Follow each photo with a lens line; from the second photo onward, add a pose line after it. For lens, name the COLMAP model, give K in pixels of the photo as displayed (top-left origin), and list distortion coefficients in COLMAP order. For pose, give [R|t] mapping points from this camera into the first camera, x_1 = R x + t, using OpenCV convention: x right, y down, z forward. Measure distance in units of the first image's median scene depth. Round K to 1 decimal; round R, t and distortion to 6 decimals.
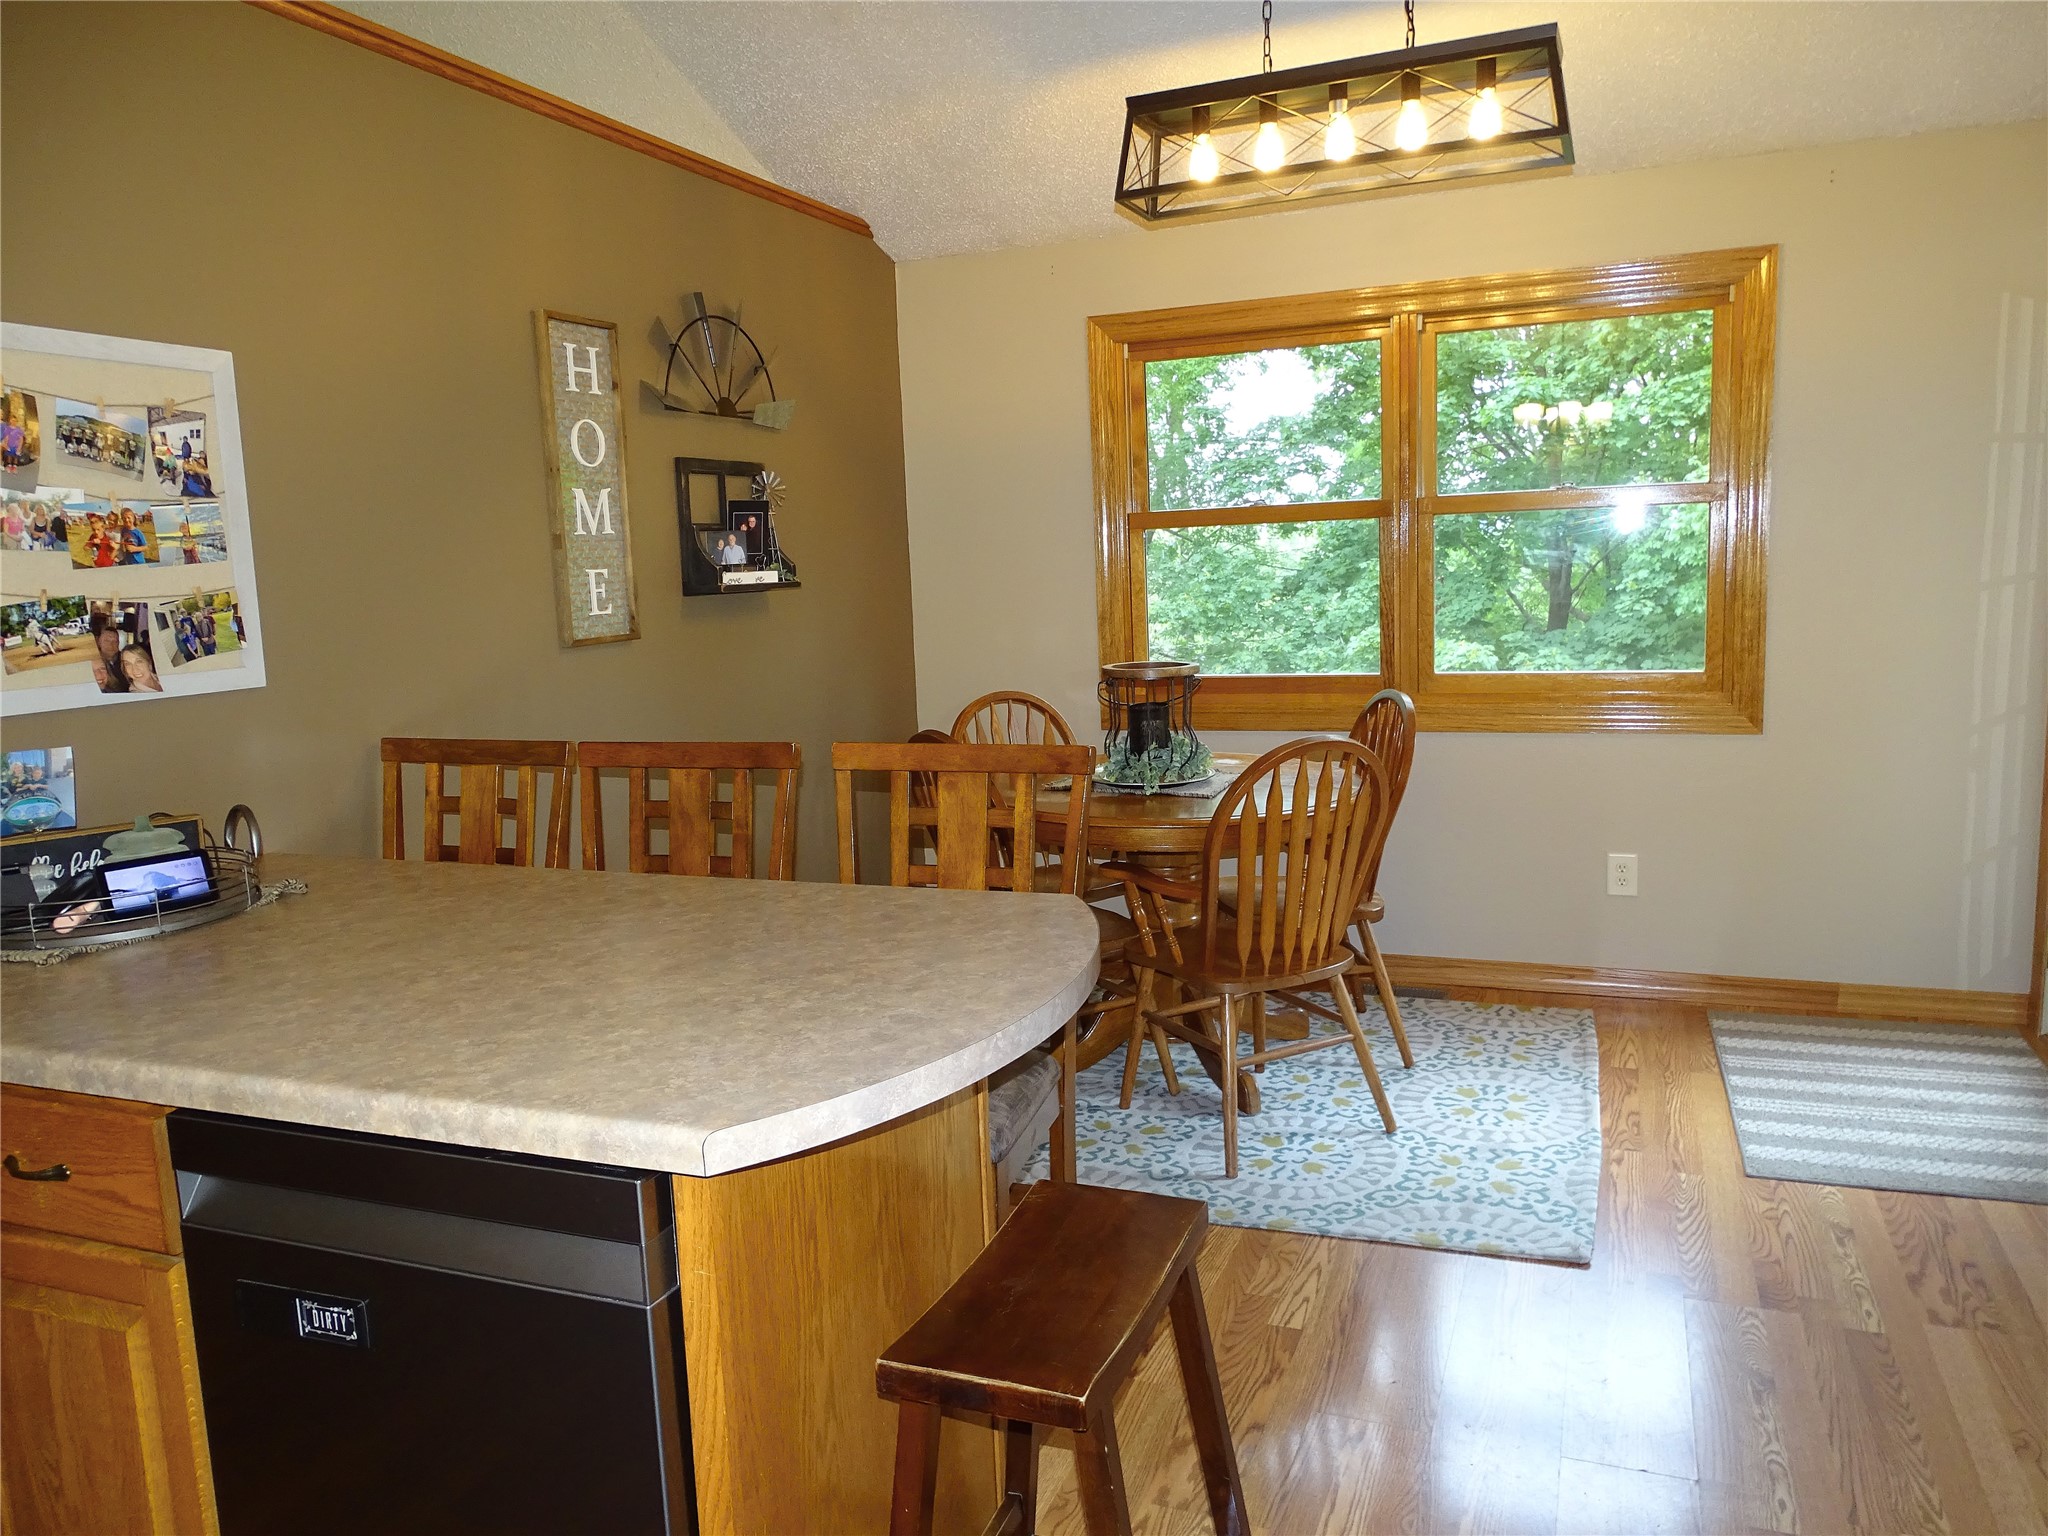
lens RADIAL K [[1448.5, 0, 1042.2], [0, 1448.5, 763.3], [0, 0, 1]] dist [0.006891, -0.007372]
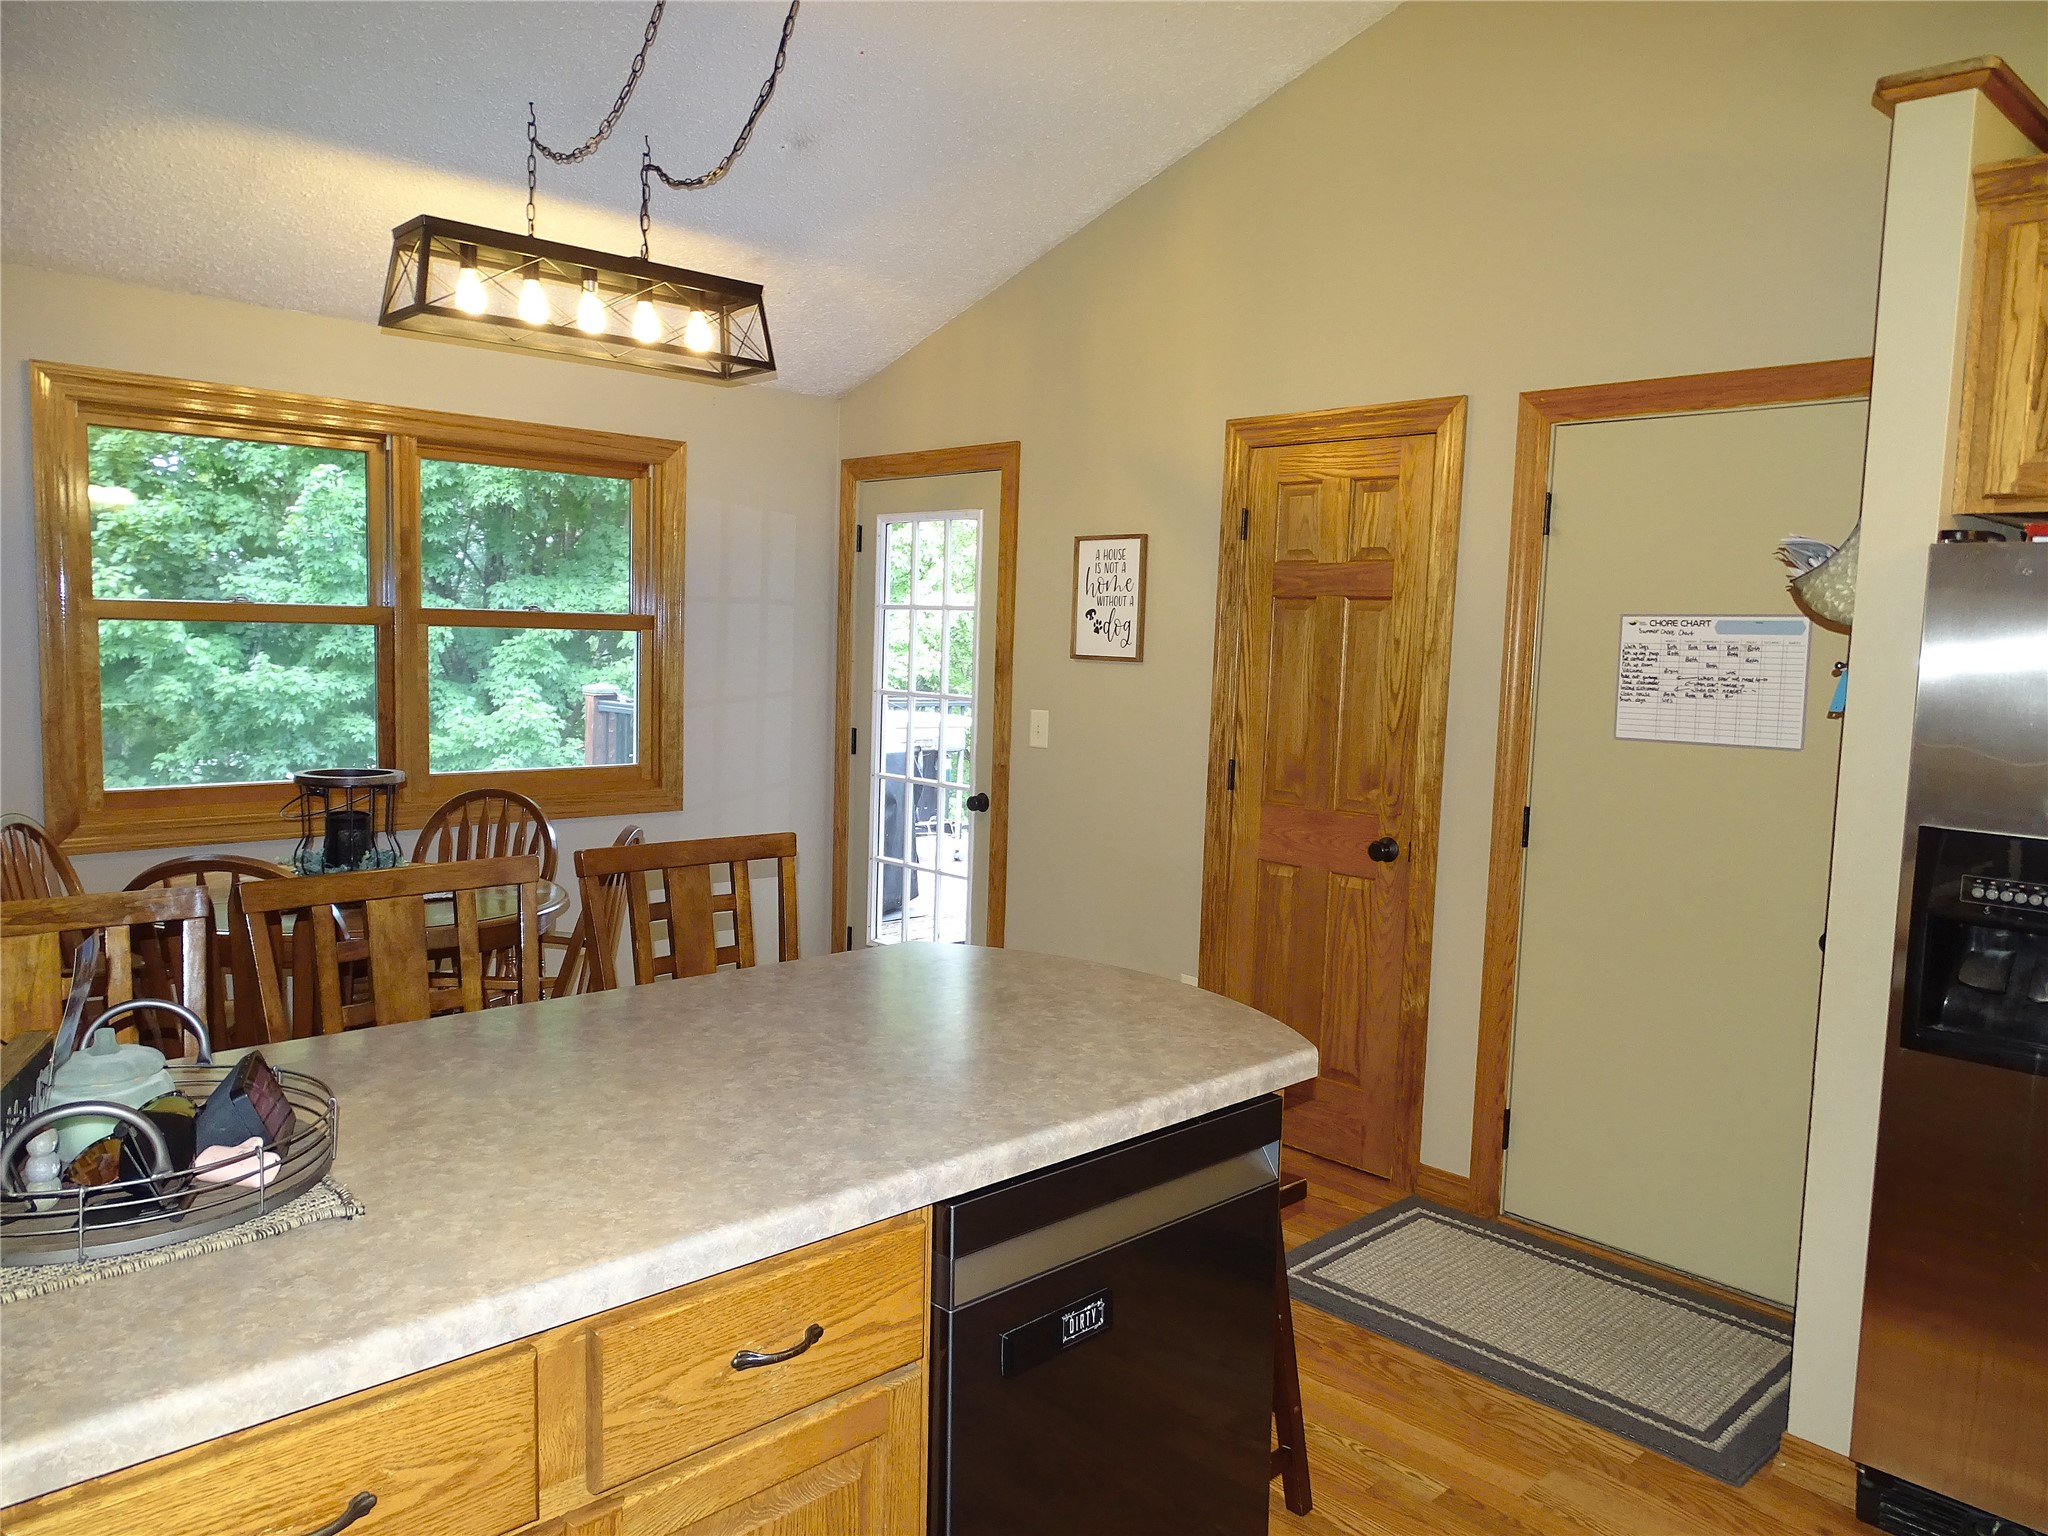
lens RADIAL K [[1448.5, 0, 1044.5], [0, 1448.5, 764.2], [0, 0, 1]] dist [0.006891, -0.007372]
pose [[0.425654, -0.021217, 0.904637, -0.844225], [0.096599, 0.995078, -0.022114, -0.020327], [-0.899715, 0.096800, 0.425608, 0.276067]]
